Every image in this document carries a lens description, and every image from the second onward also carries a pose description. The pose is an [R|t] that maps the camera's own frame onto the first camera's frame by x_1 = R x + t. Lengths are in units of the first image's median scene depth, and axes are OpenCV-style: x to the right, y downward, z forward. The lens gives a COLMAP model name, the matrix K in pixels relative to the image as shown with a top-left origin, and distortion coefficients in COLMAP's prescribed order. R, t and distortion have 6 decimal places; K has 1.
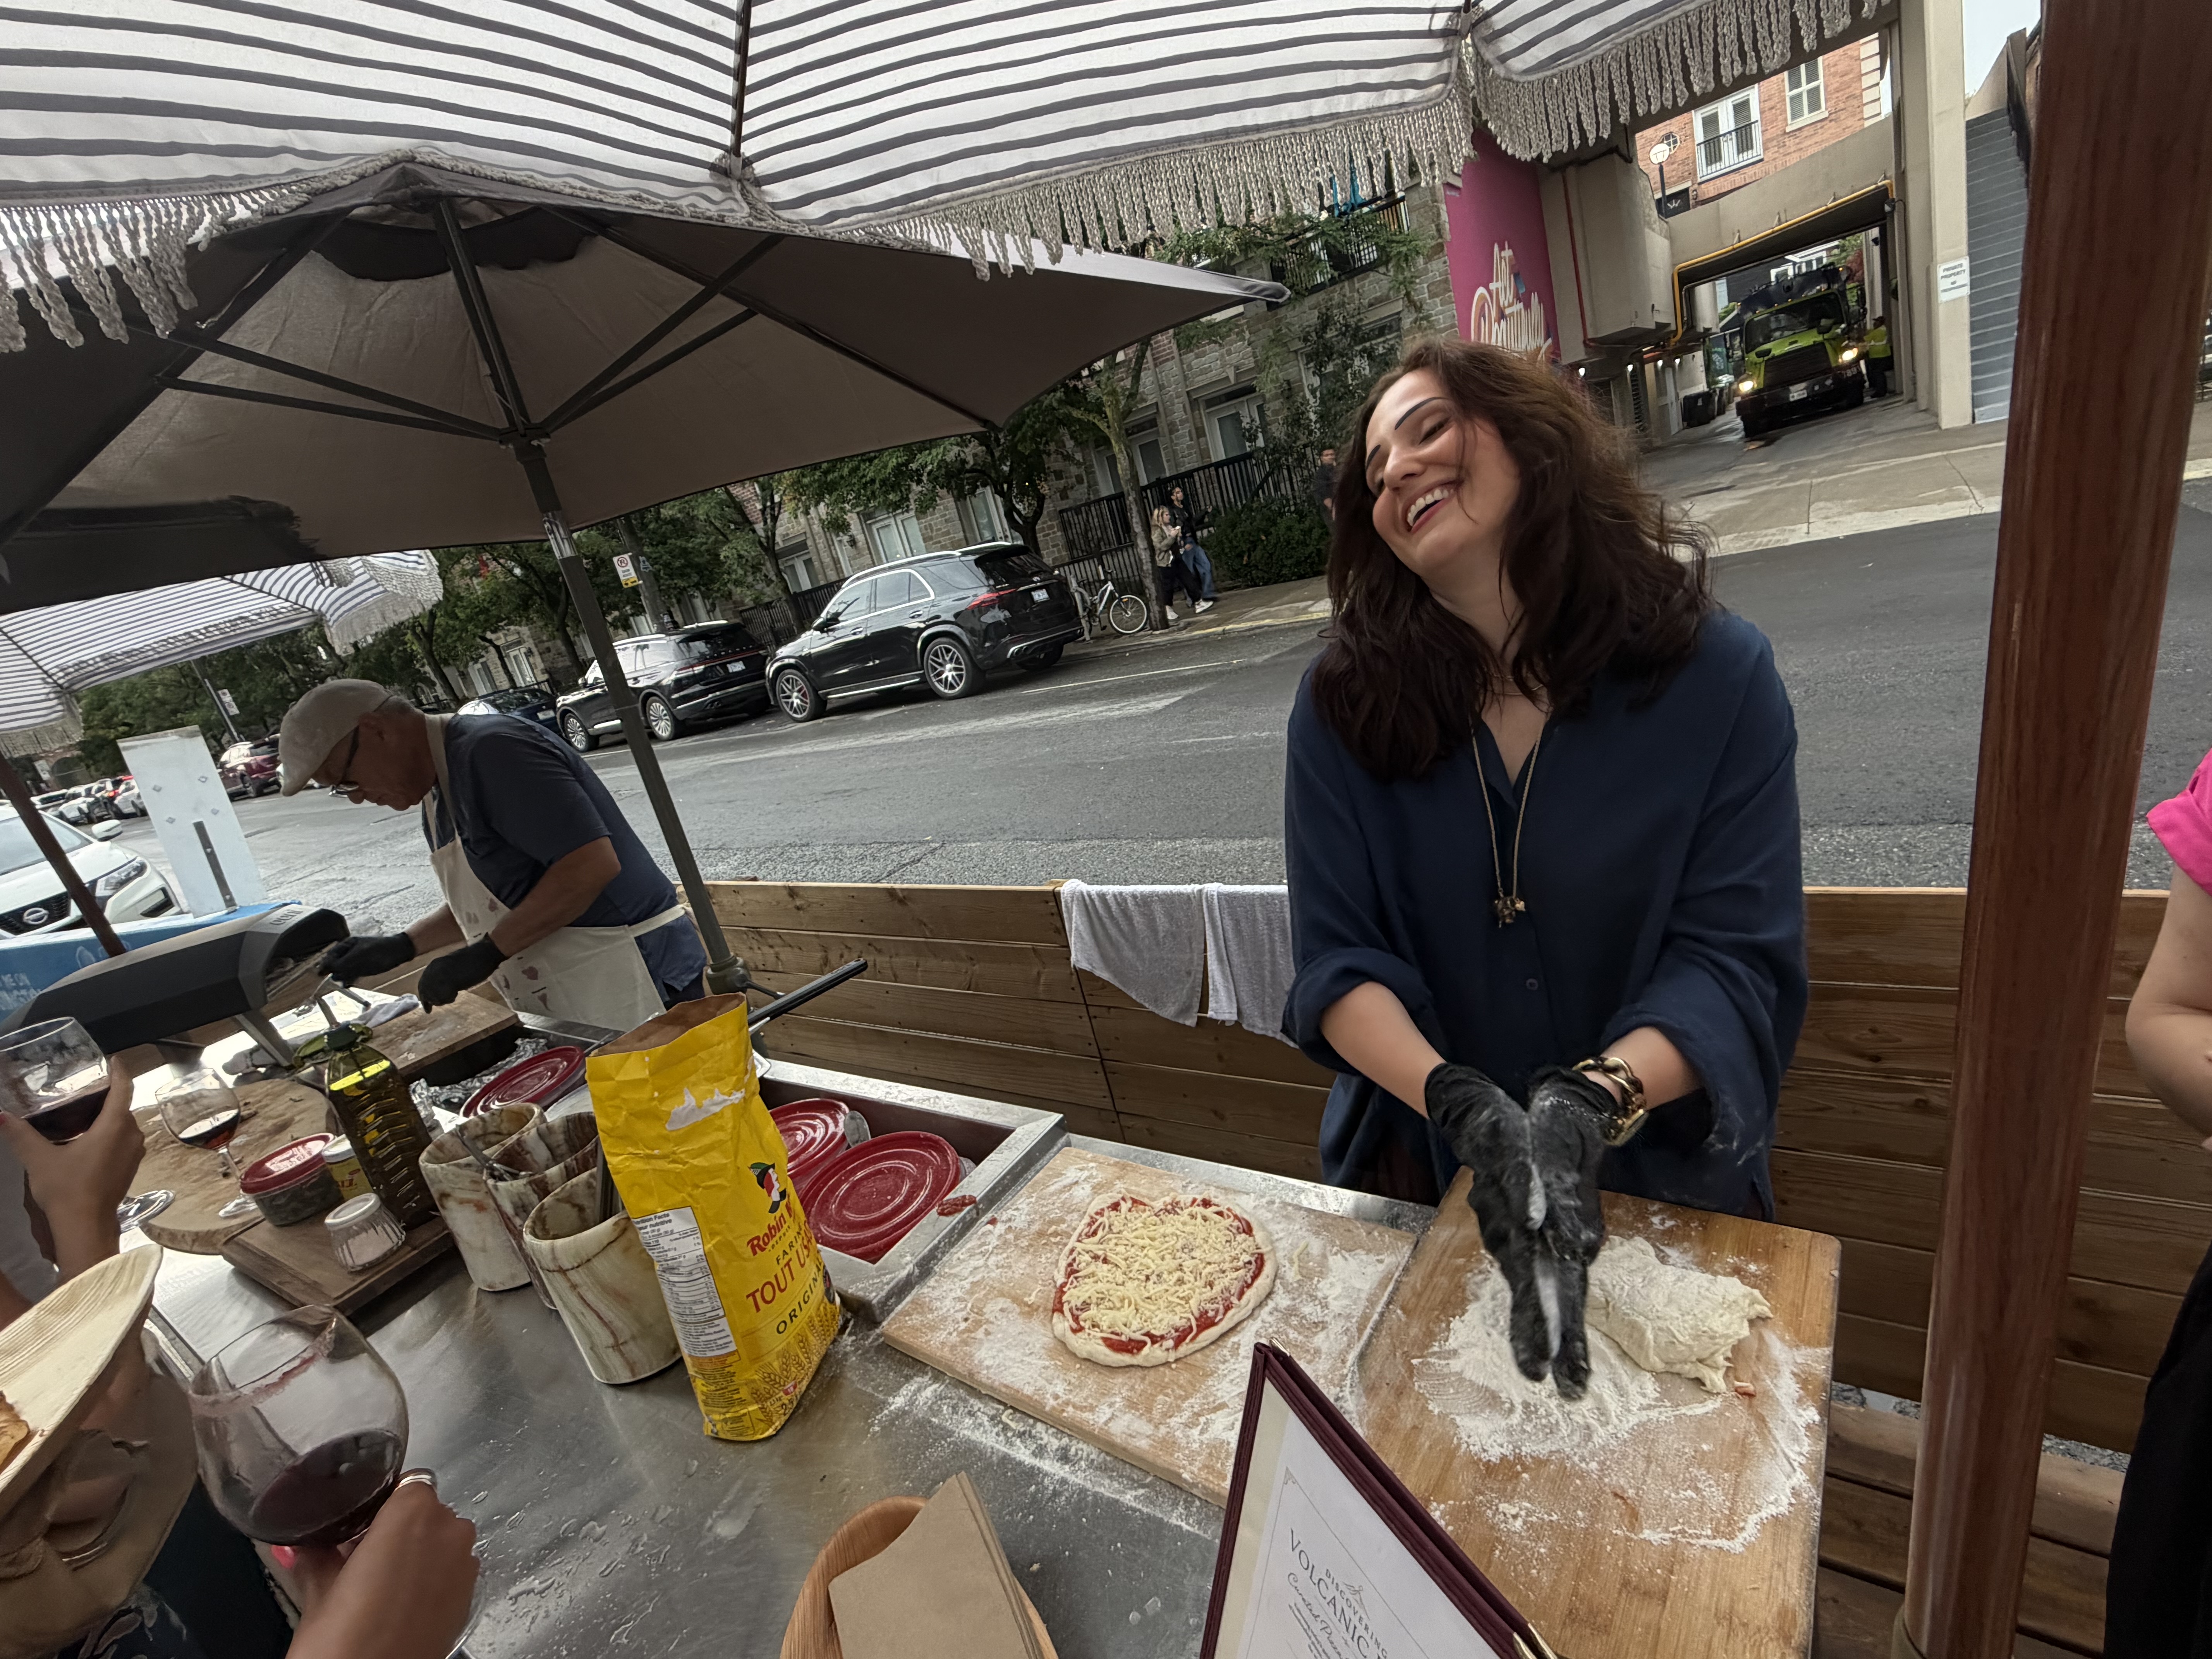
lens RADIAL K [[1020.4, 0, 1106.0], [0, 1020.4, 829.5], [0, 0, 1]] dist [-0.000609, 0.000019]
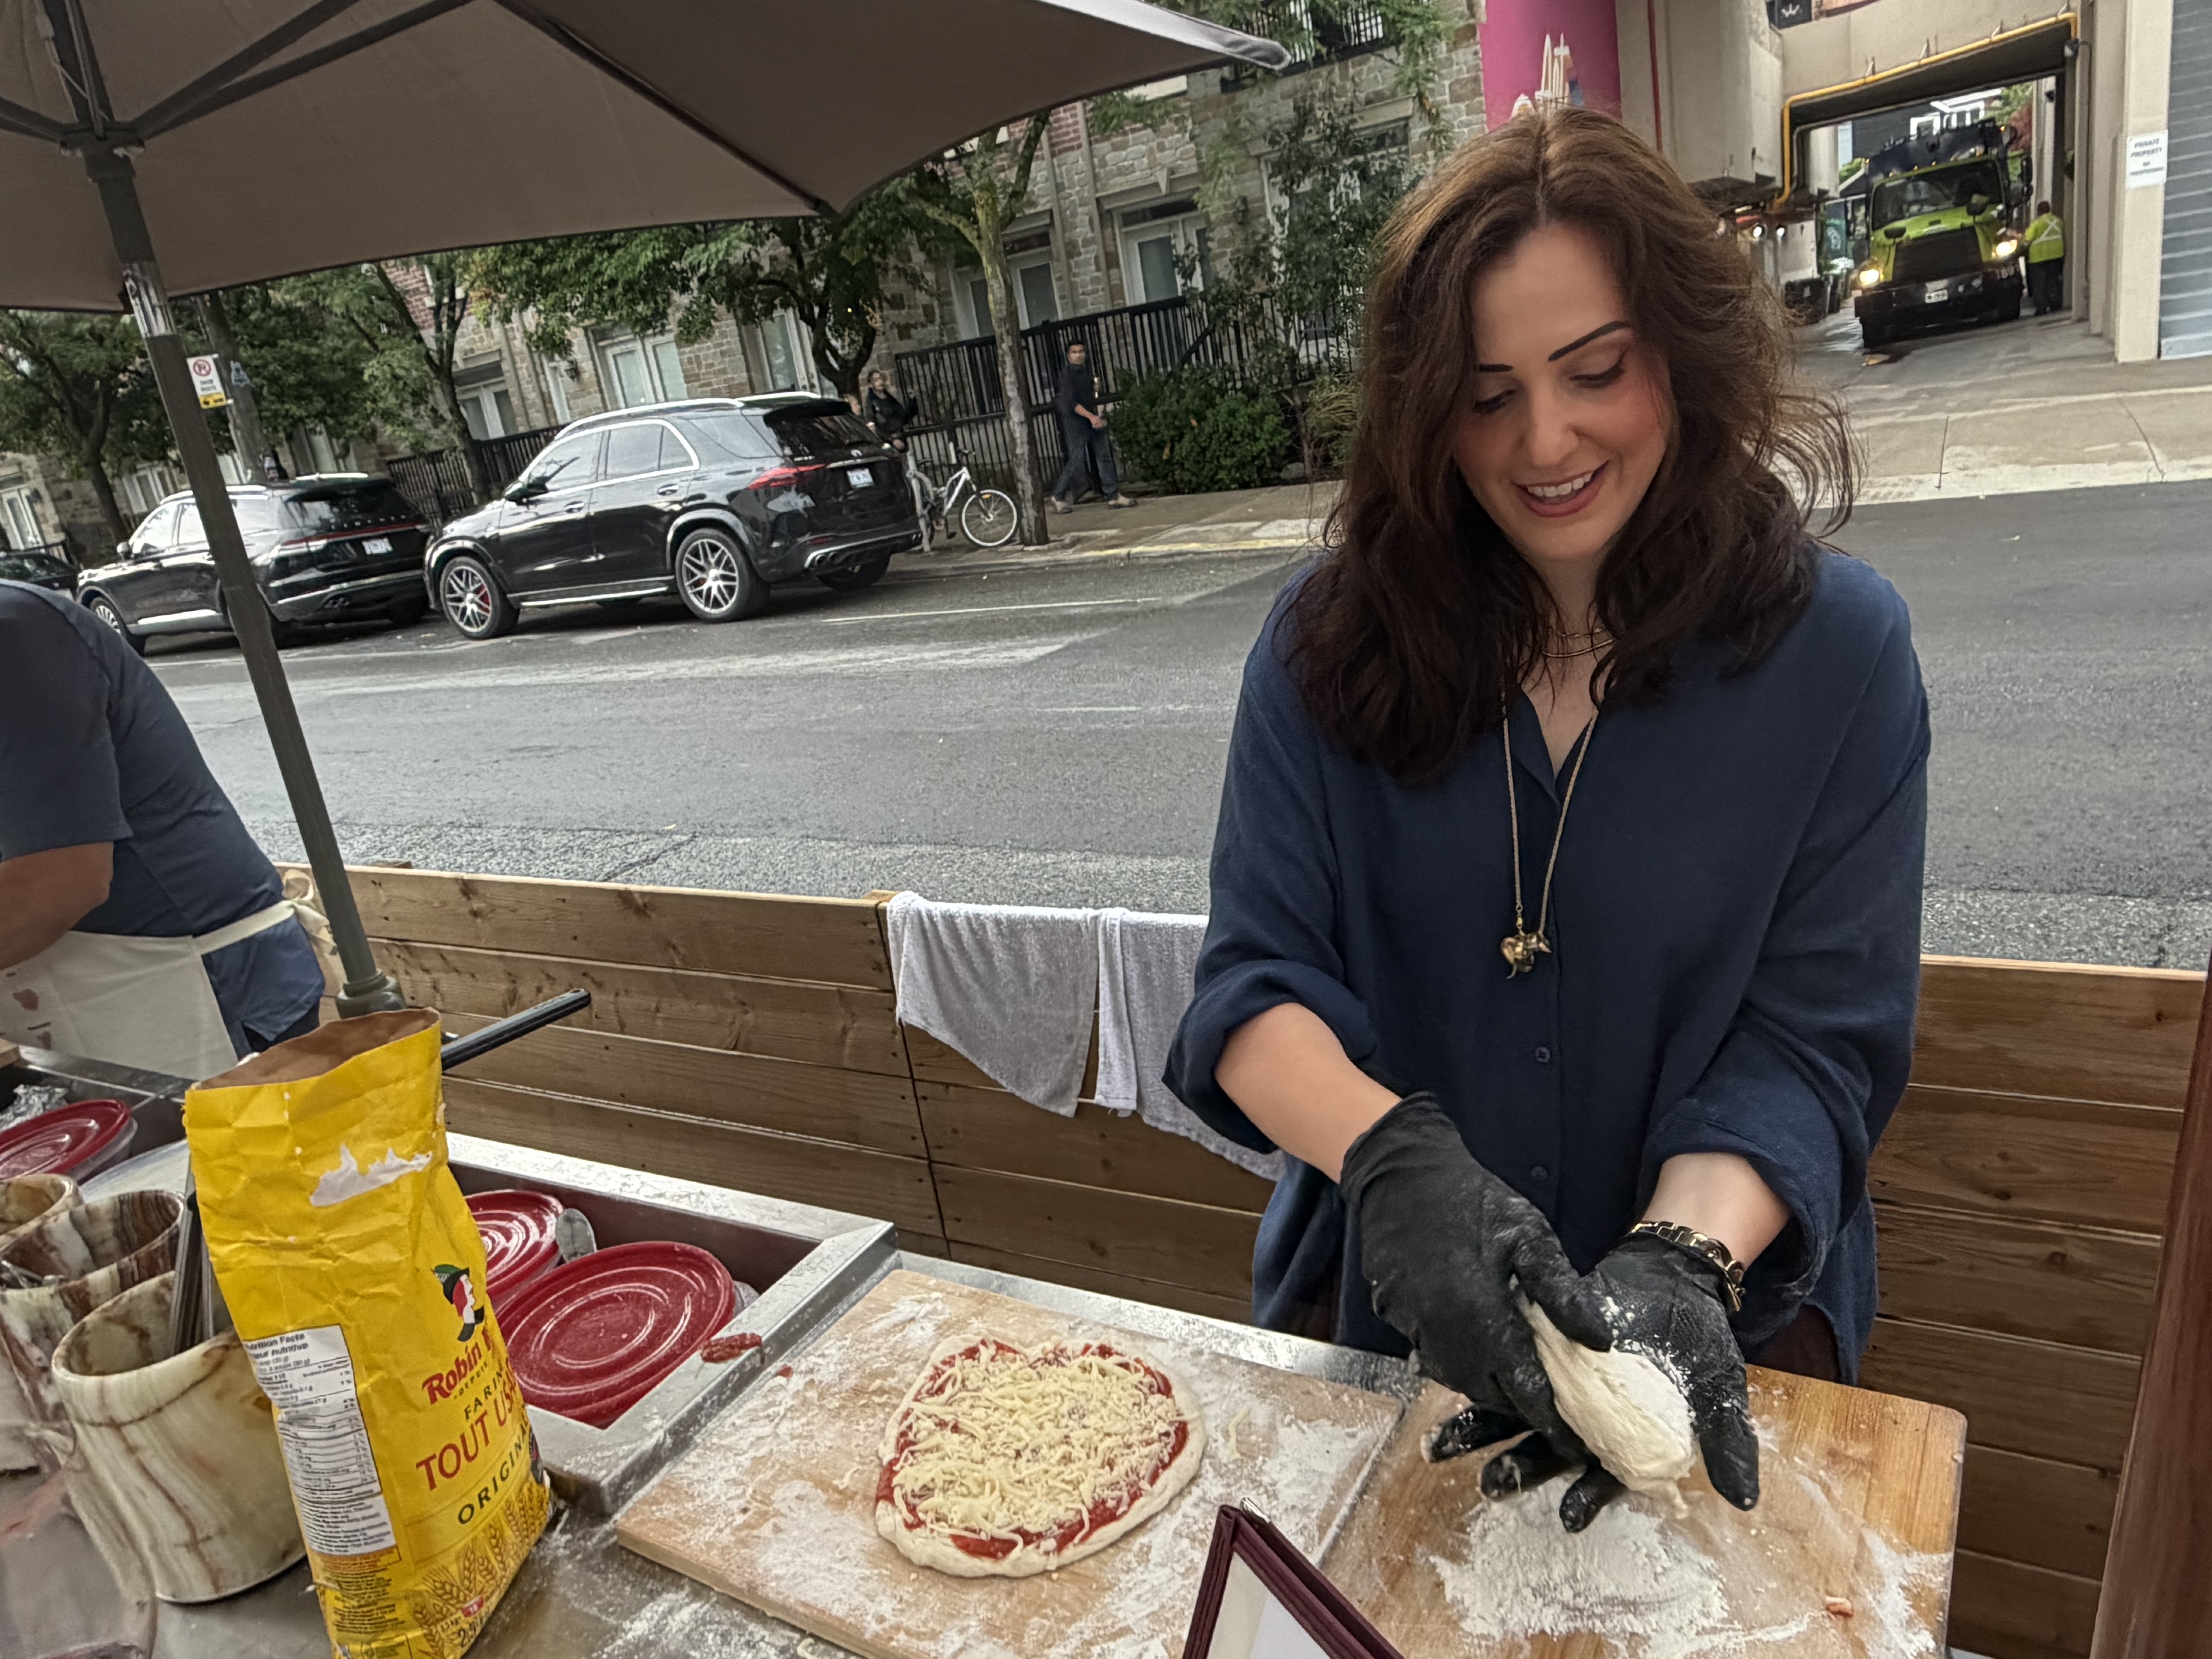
lens RADIAL K [[1512.1, 0, 1093.2], [0, 1512.1, 843.9], [0, 0, 1]] dist [-0.000974, 0.001470]
pose [[0.992297, 0.064117, 0.106000, -0.003190], [-0.064260, 0.997931, -0.002064, 0.002045], [-0.105913, -0.004763, 0.994364, -0.001283]]
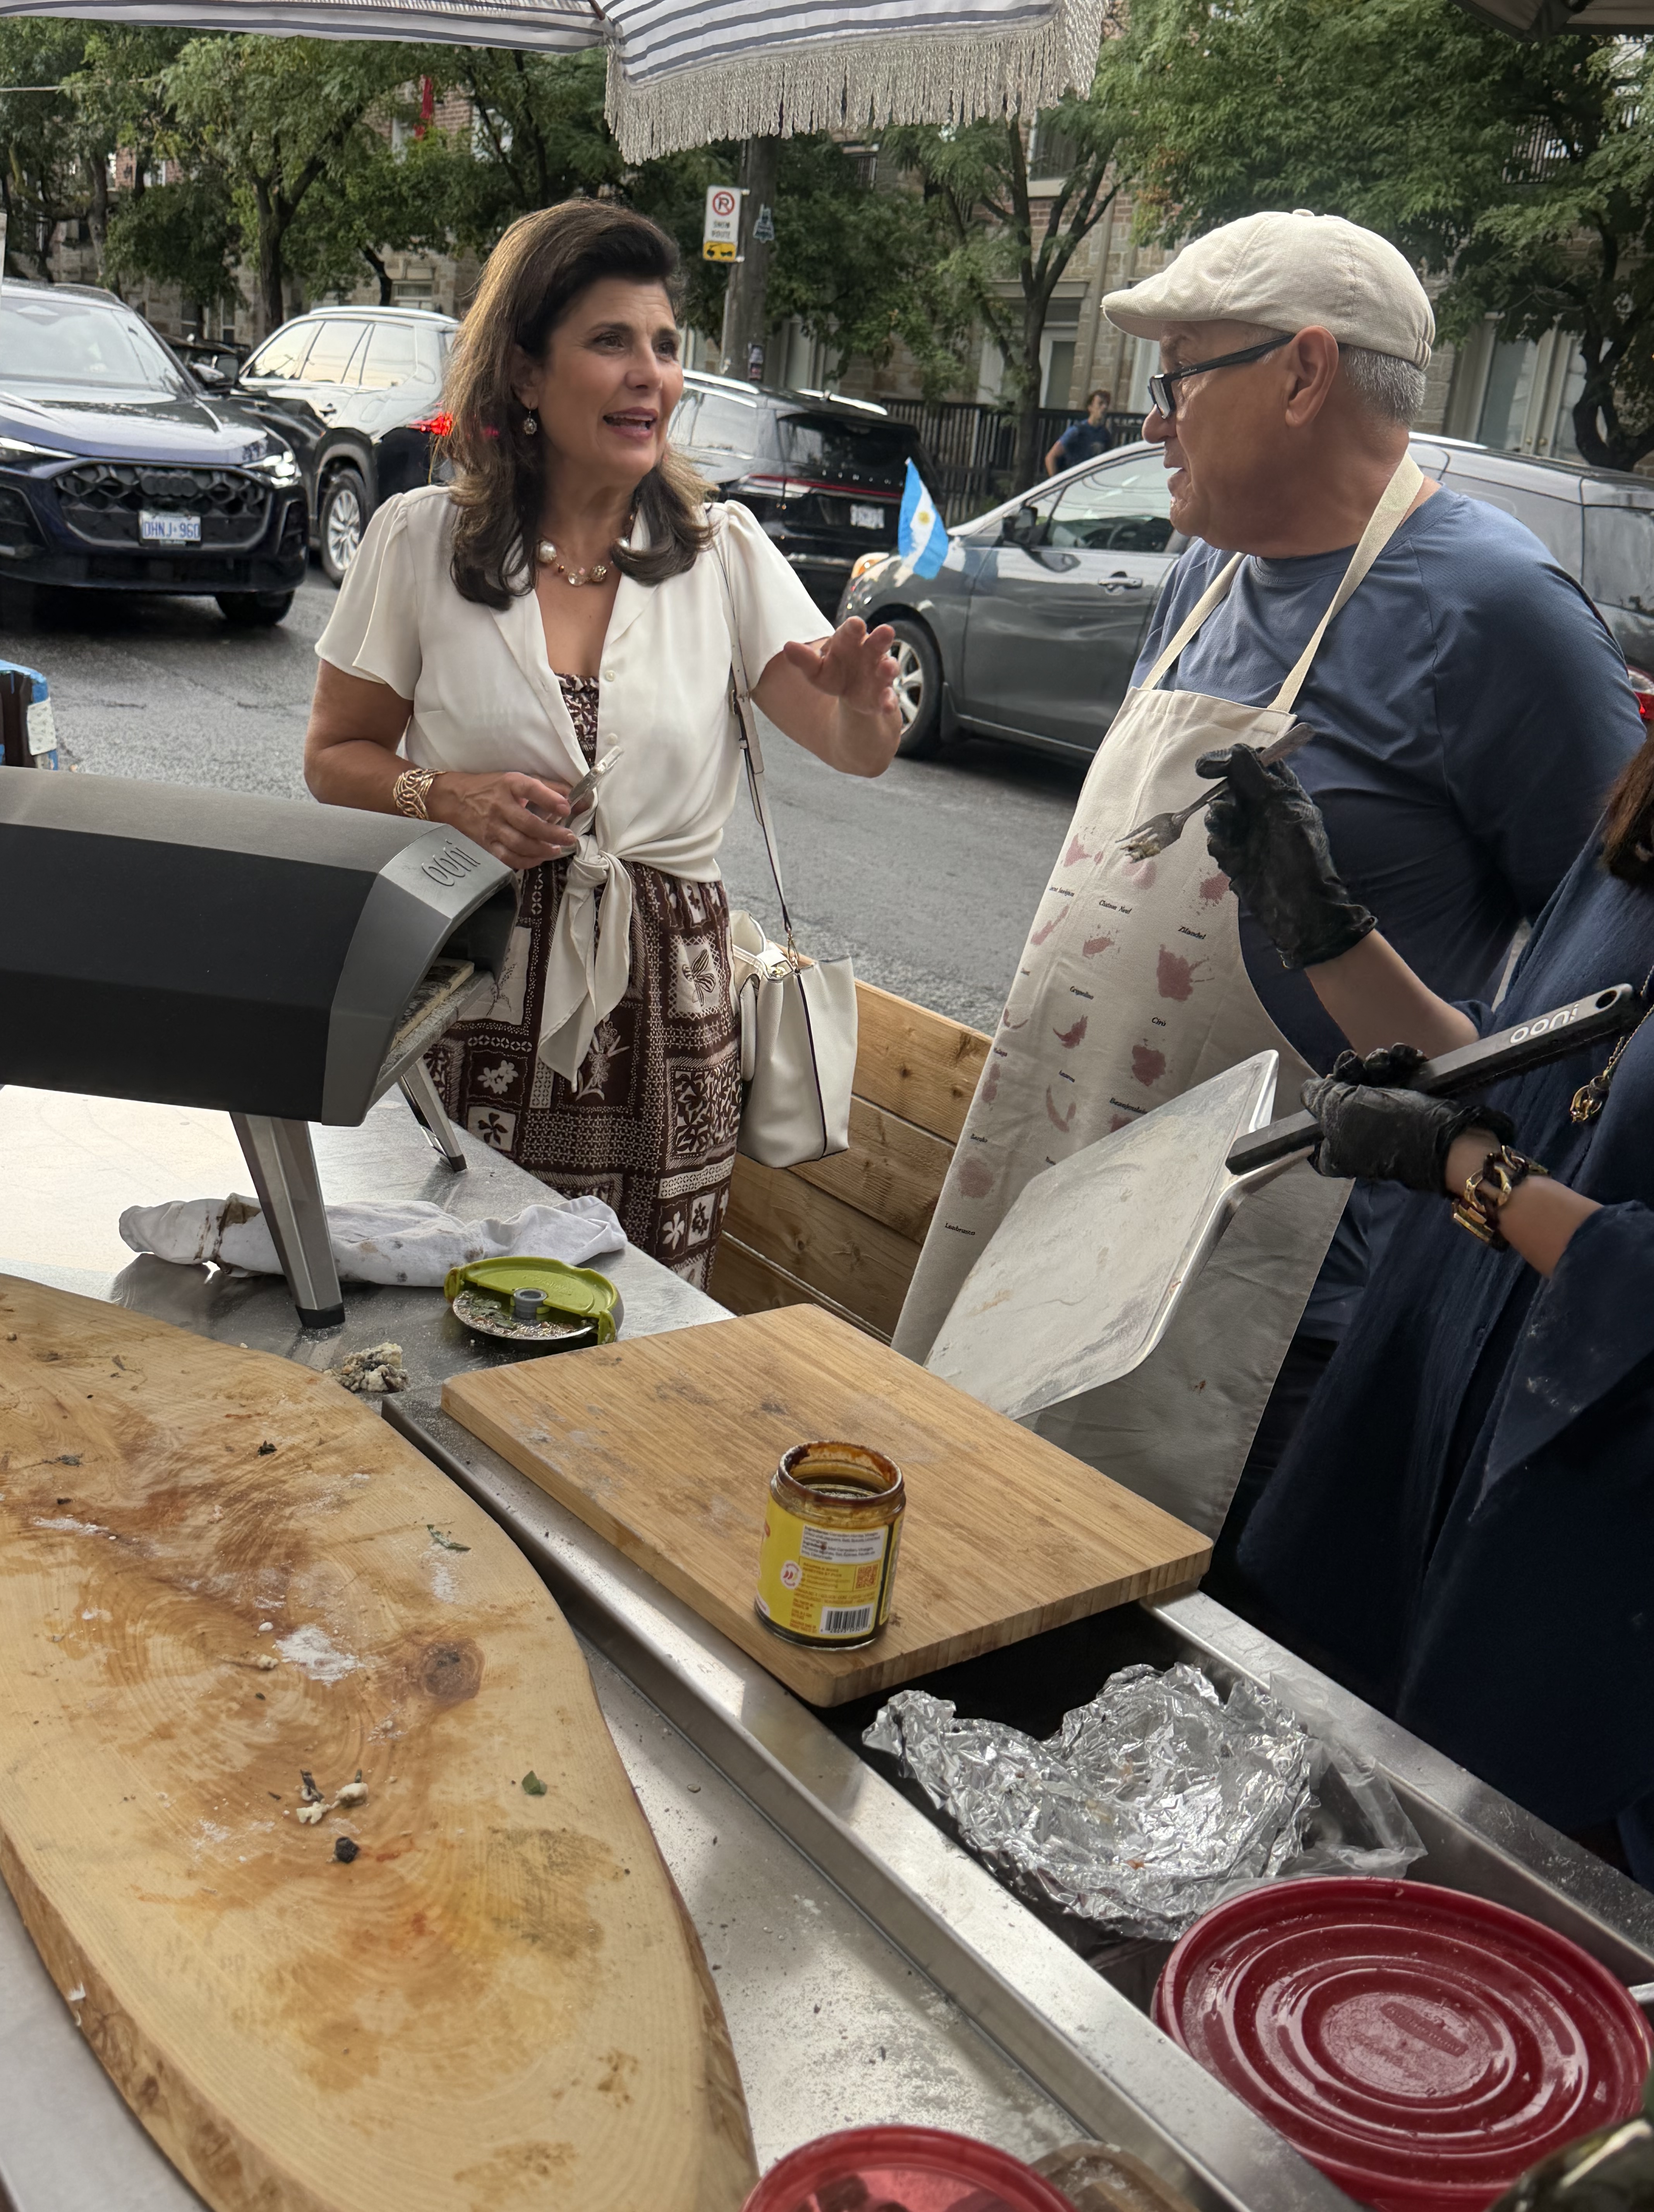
lens RADIAL K [[2226.7, 0, 827.0], [0, 2226.7, 1106.0], [0, 0, 1]] dist [0.205958, -0.501109]
pose [[0.882867, 0.421121, -0.207852, -0.095939], [-0.414882, 0.906783, 0.074957, 0.010671], [0.220043, 0.020057, 0.975284, 0.062987]]
